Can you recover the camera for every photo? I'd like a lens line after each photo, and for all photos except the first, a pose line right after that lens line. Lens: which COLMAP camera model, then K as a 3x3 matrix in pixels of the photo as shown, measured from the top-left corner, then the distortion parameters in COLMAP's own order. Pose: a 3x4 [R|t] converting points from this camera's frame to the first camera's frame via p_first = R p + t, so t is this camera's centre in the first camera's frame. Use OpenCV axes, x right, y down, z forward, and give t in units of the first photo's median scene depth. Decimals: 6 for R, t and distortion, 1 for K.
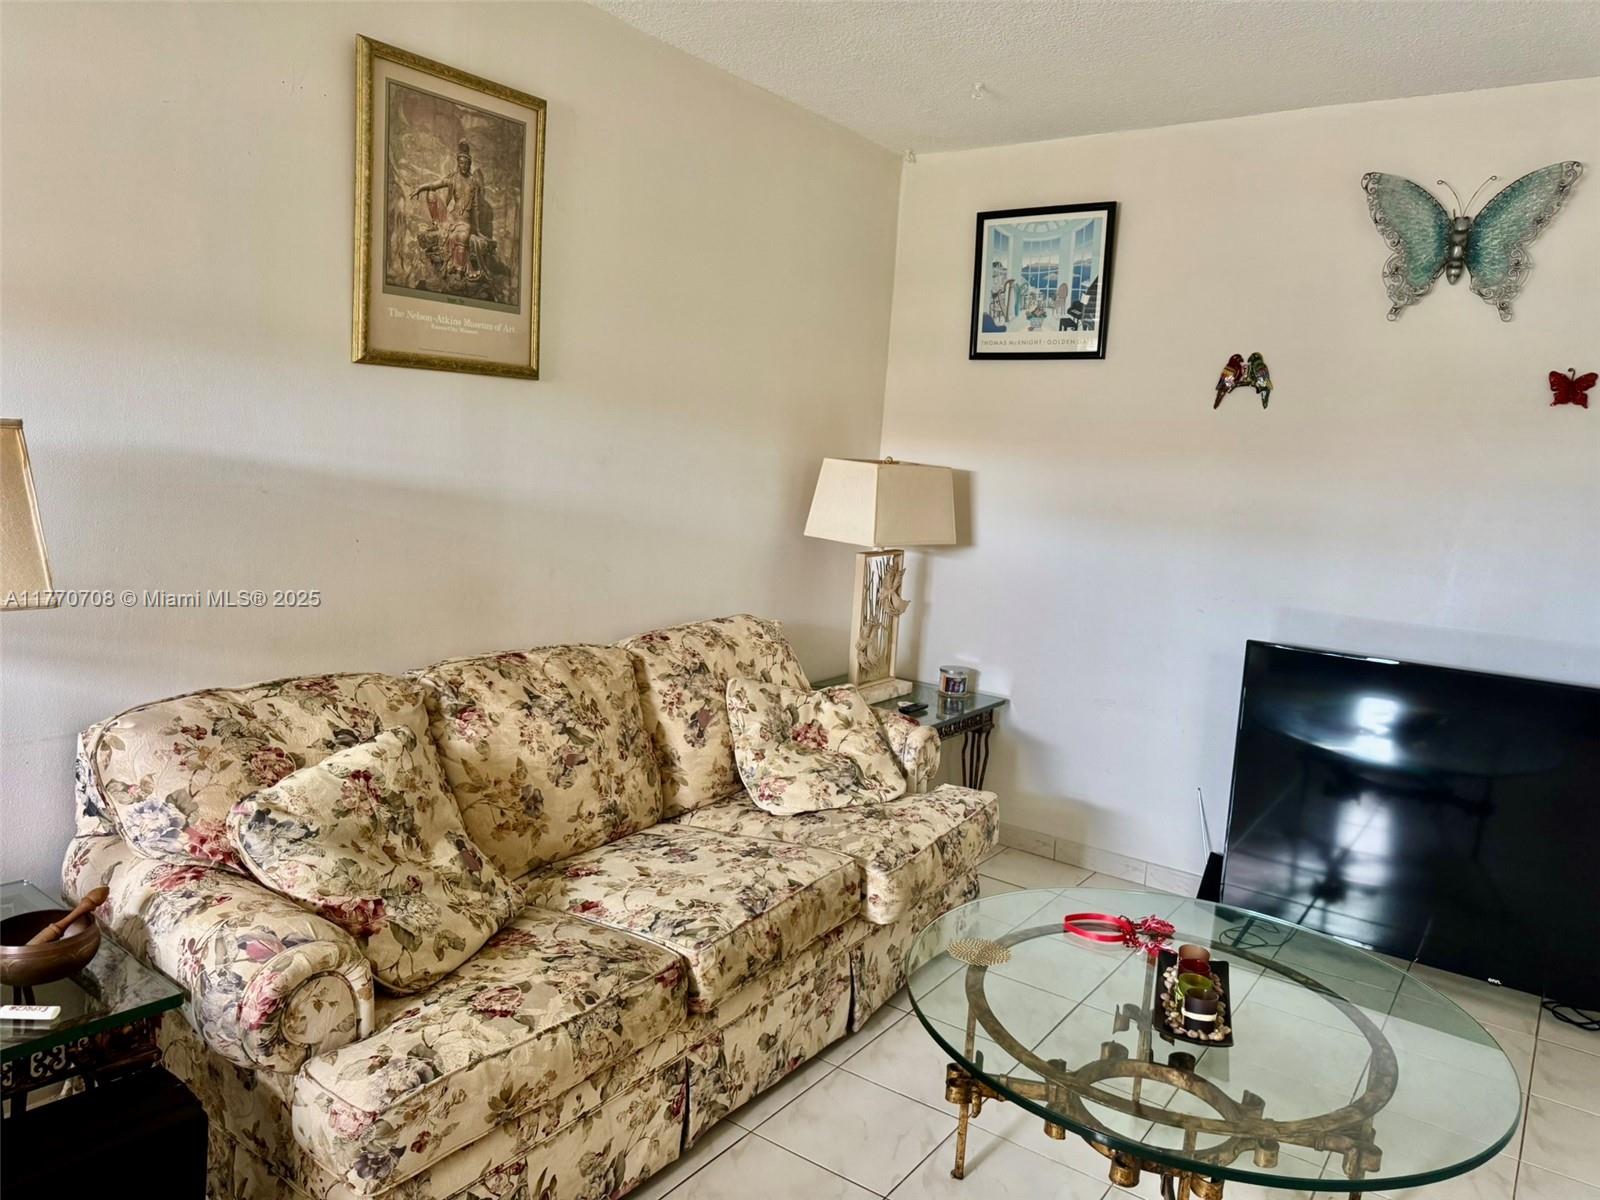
lens RADIAL K [[1126.3, 0, 809.5], [0, 1126.3, 603.1], [0, 0, 1]] dist [0.065632, -0.086167]
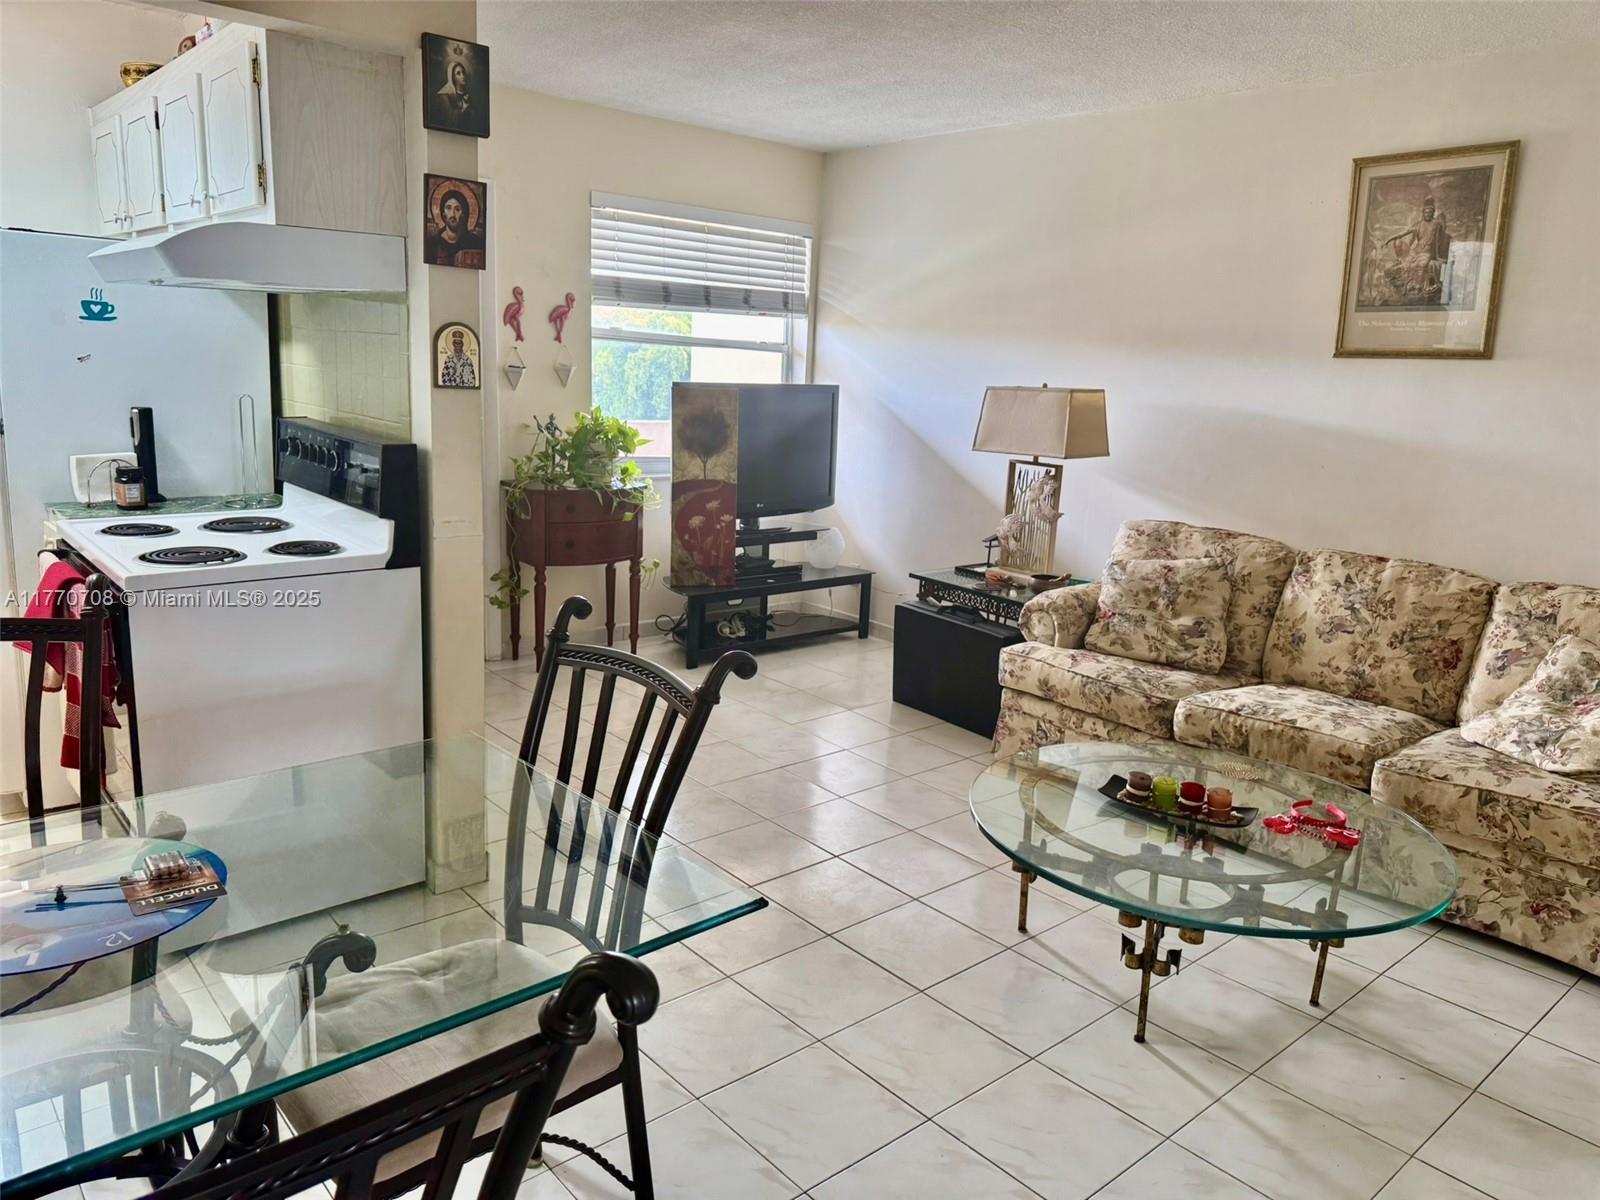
lens RADIAL K [[1126.3, 0, 810.7], [0, 1126.3, 594.1], [0, 0, 1]] dist [0.065632, -0.086167]
pose [[-0.225941, 0.129606, -0.965481, 1.333299], [-0.190360, 0.966128, 0.174241, -0.023743], [0.955361, 0.223157, -0.193616, 0.645111]]
